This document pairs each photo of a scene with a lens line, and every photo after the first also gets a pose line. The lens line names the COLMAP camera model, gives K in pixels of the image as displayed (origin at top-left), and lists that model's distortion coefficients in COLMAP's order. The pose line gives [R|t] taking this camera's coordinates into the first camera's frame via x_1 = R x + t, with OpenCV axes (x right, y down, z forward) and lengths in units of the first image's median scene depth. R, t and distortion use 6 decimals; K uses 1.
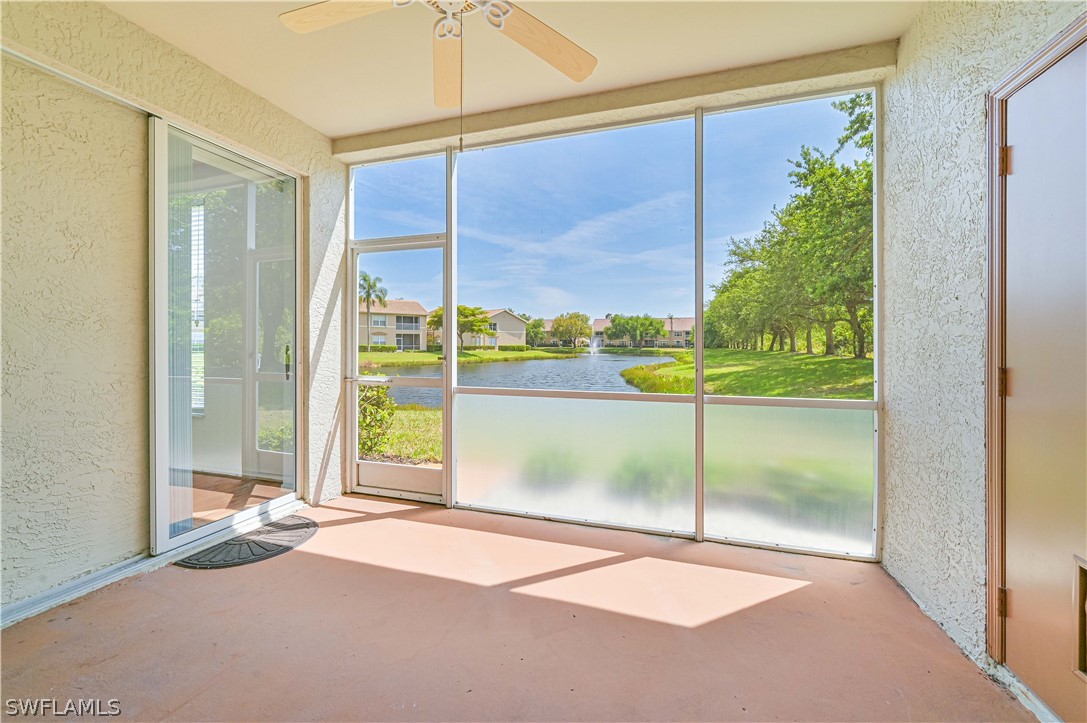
lens RADIAL K [[434.0, 0, 543.8], [0, 434.0, 342.7], [0, 0, 1]] dist [-0.000203, -0.000041]
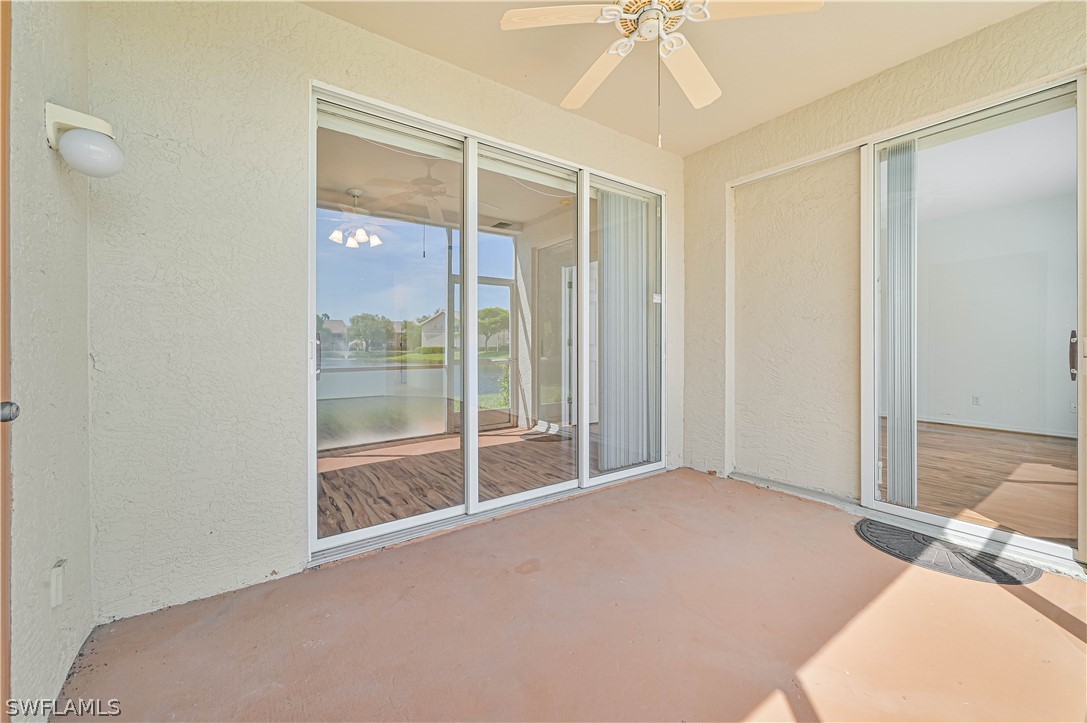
lens RADIAL K [[428.8, 0, 548.0], [0, 428.8, 350.6], [0, 0, 1]] dist [-0.000513, -0.000095]
pose [[-0.592034, 0.004205, -0.805902, 0.505038], [0.000135, 0.999987, 0.005119, 0.040490], [0.805913, 0.002922, -0.592026, 0.848046]]
